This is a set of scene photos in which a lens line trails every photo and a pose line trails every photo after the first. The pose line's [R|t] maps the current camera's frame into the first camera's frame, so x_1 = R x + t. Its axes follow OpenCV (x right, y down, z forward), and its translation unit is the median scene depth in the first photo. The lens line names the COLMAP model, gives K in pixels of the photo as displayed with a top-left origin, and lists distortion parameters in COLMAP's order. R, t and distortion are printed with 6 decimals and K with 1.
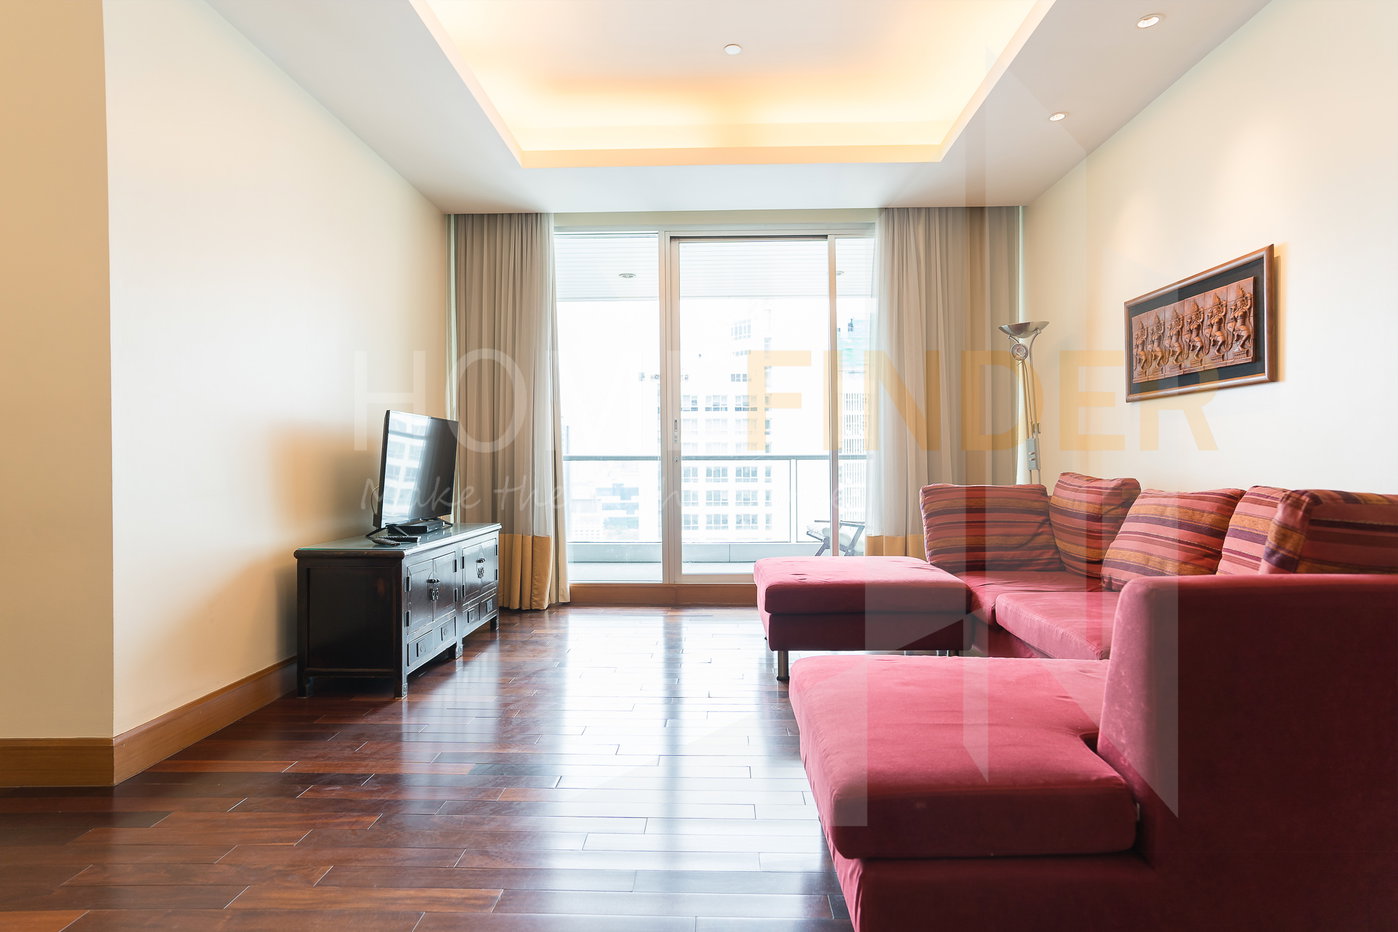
lens RADIAL K [[771.7, 0, 690.9], [0, 771.7, 462.1], [0, 0, 1]] dist [-0.029262, 0.021178]
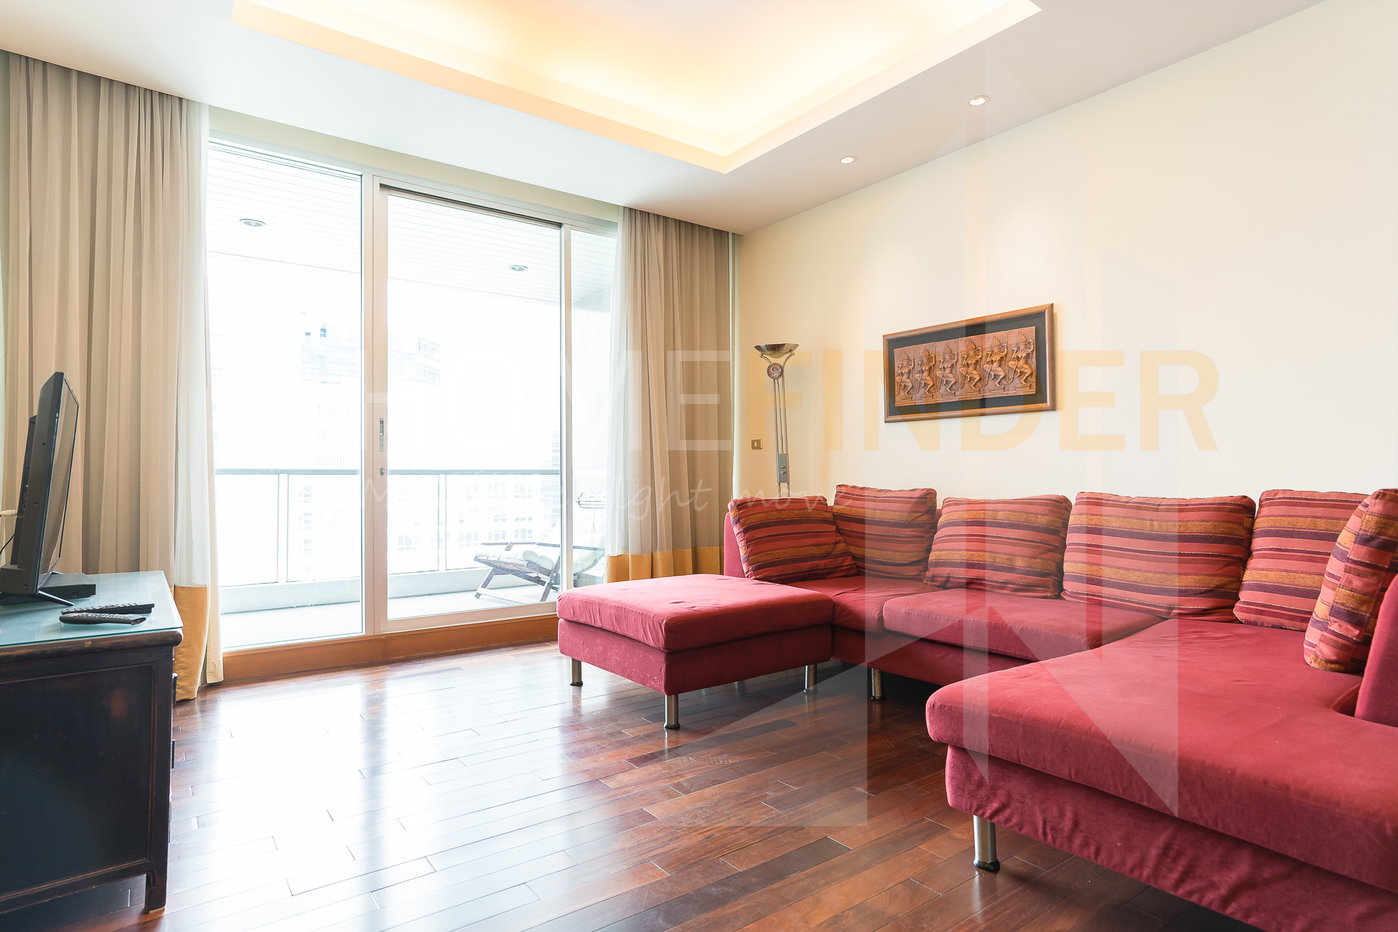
lens RADIAL K [[771.7, 0, 707.8], [0, 771.7, 473.6], [0, 0, 1]] dist [-0.029262, 0.021178]
pose [[0.770849, 0.003492, 0.637009, -0.373802], [0.002694, 0.999958, -0.008742, 0.007019], [-0.637013, 0.008455, 0.770807, 0.289022]]
